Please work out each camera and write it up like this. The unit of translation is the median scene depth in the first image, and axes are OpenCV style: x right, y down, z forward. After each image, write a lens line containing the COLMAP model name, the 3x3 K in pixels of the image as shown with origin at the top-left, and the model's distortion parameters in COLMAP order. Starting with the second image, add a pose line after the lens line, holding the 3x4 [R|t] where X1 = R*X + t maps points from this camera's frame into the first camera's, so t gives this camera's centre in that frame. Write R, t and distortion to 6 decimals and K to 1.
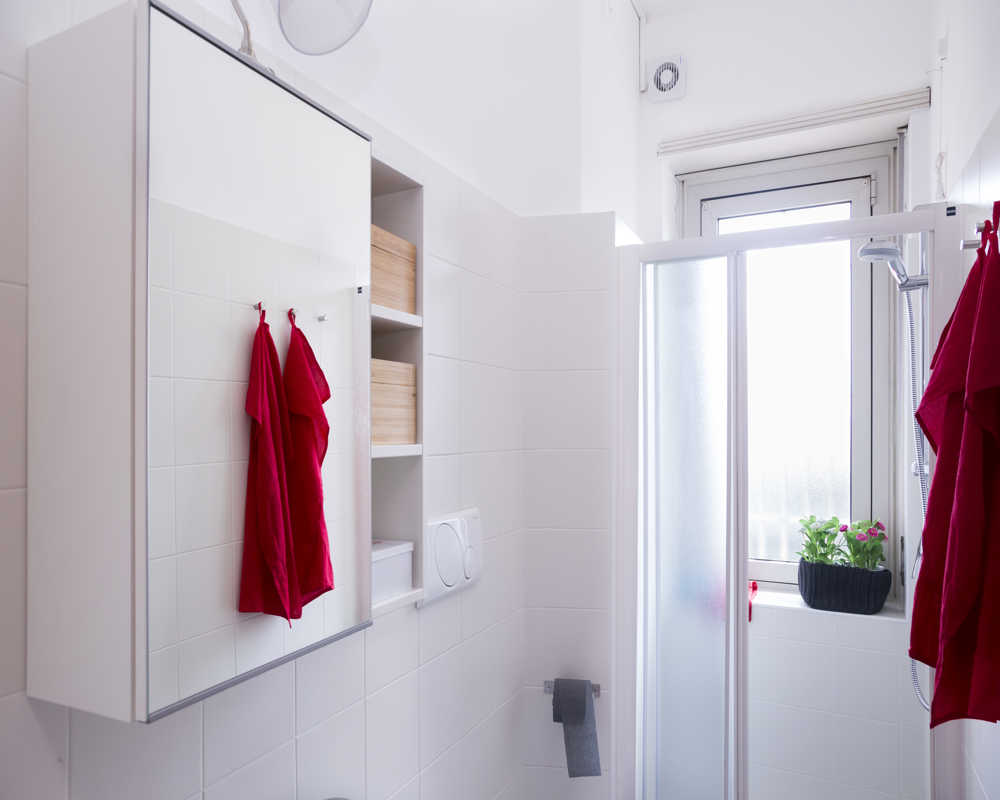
lens RADIAL K [[758.0, 0, 409.0], [0, 758.0, 399.9], [0, 0, 1]] dist [-0.062801, 0.097751]
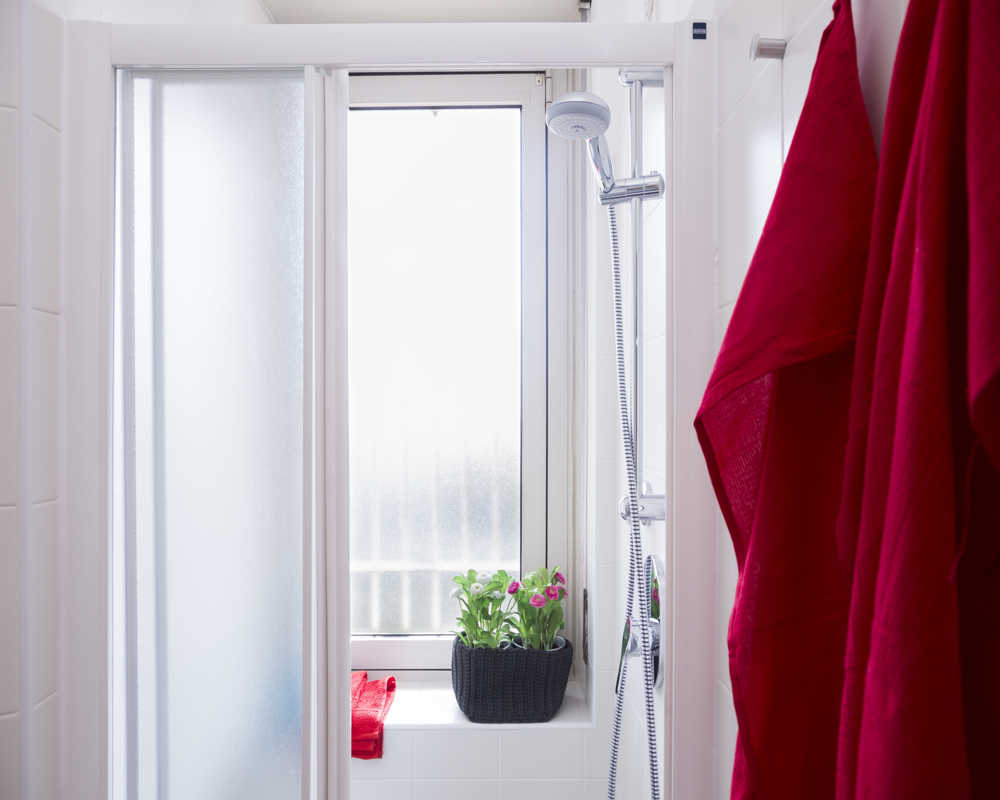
lens RADIAL K [[774.2, 0, 501.0], [0, 774.2, 421.6], [0, 0, 1]] dist [-0.003564, 0.000845]
pose [[0.863385, -0.013183, 0.504373, 0.258372], [-0.004366, 0.999426, 0.033596, 0.004536], [-0.504526, -0.031208, 0.862832, 0.477871]]
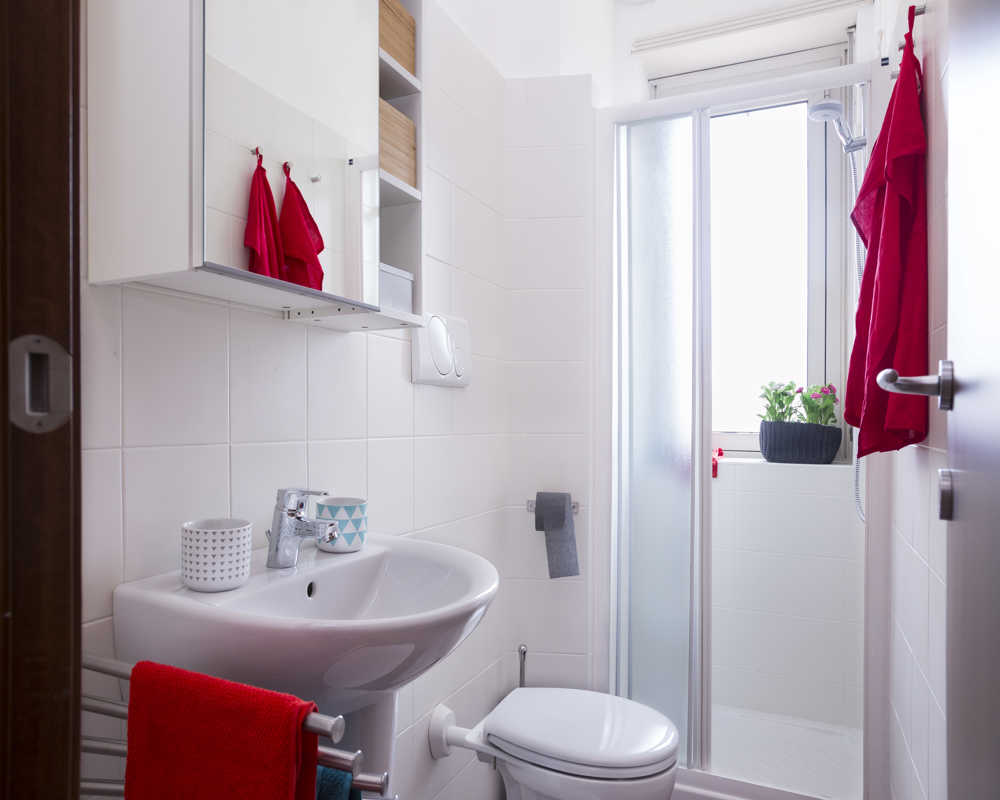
lens RADIAL K [[775.4, 0, 449.6], [0, 775.4, 384.6], [0, 0, 1]] dist [-0.008042, 0.053787]
pose [[0.996459, 0.003510, 0.084001, -0.020117], [-0.002360, 0.999902, -0.013789, 0.199803], [-0.084042, 0.013542, 0.996370, -0.080425]]
